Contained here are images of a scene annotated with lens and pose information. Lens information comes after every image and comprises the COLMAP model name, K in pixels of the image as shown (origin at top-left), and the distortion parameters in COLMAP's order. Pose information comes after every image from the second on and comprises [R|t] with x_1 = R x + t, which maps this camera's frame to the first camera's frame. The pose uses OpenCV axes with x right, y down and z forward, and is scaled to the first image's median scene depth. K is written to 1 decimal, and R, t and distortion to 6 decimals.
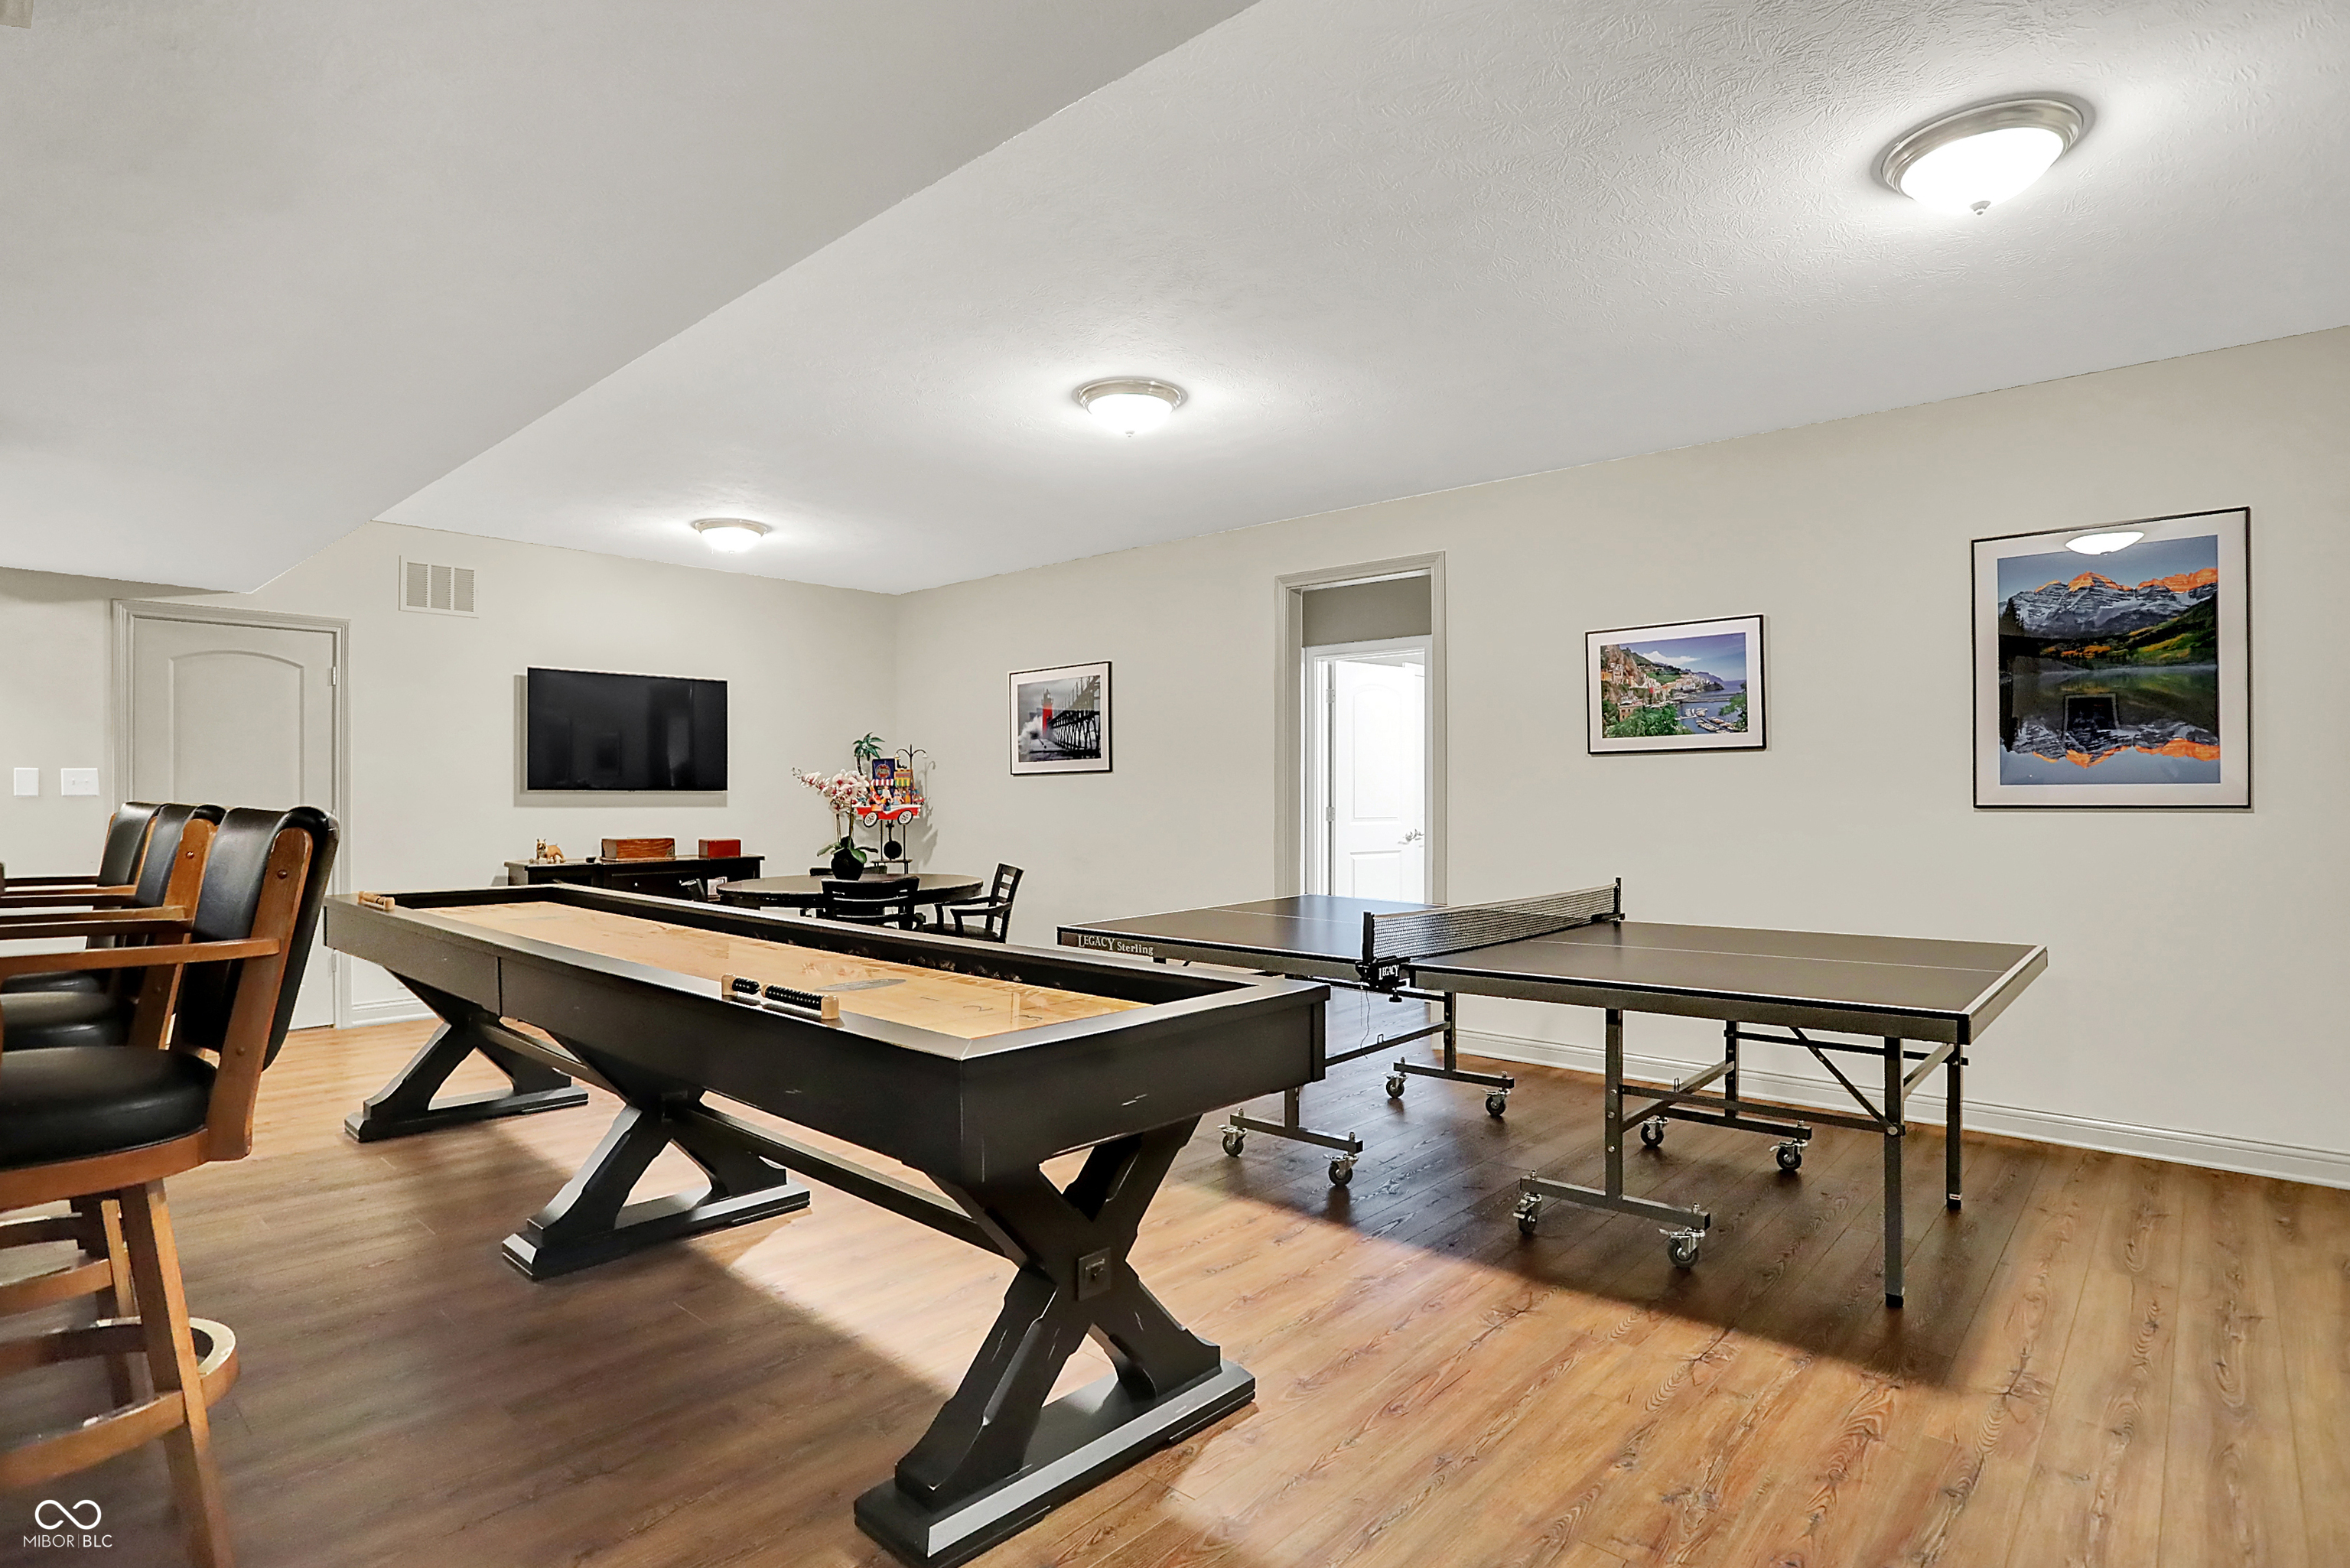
lens RADIAL K [[1214.1, 0, 1175.0], [0, 1214.1, 784.0], [0, 0, 1]] dist [-0.054324, 0.017774]
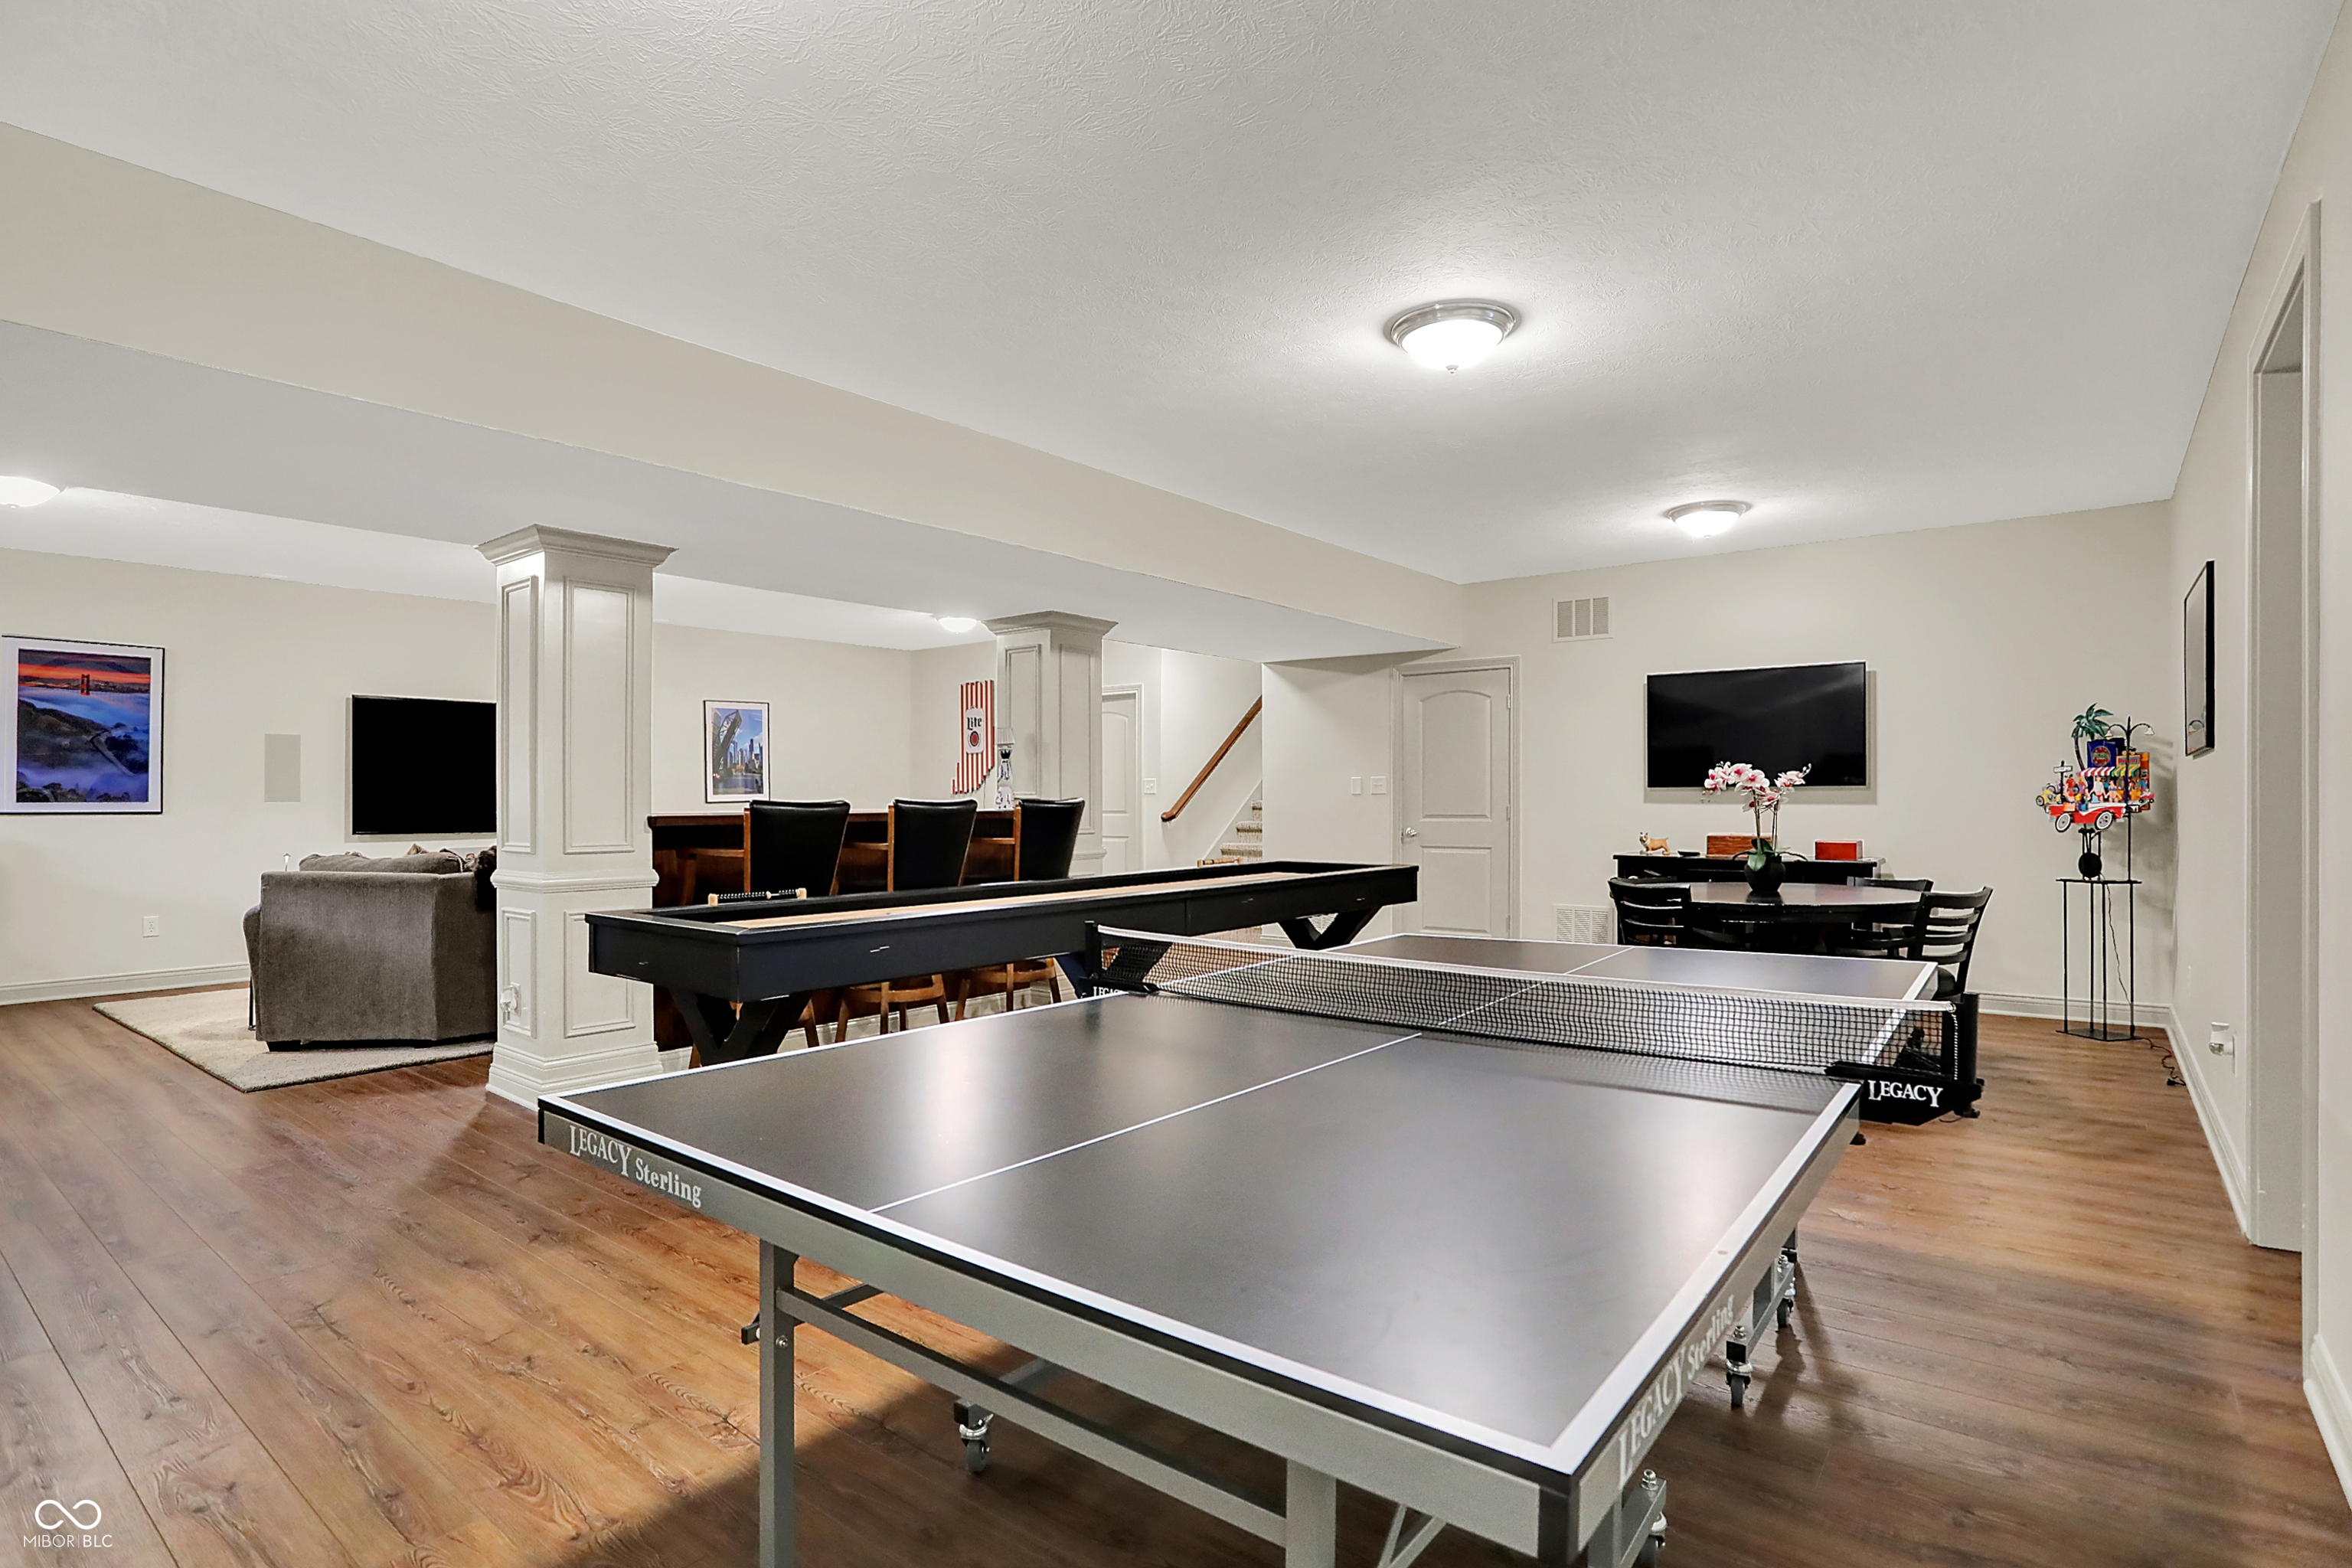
lens RADIAL K [[1215.2, 0, 1176.0], [0, 1215.2, 784.0], [0, 0, 1]] dist [-0.054324, 0.017774]
pose [[0.032920, -0.011604, -0.999391, 0.573794], [0.013079, 0.999852, -0.011179, 0.008758], [0.999372, -0.012703, 0.033067, 0.559146]]
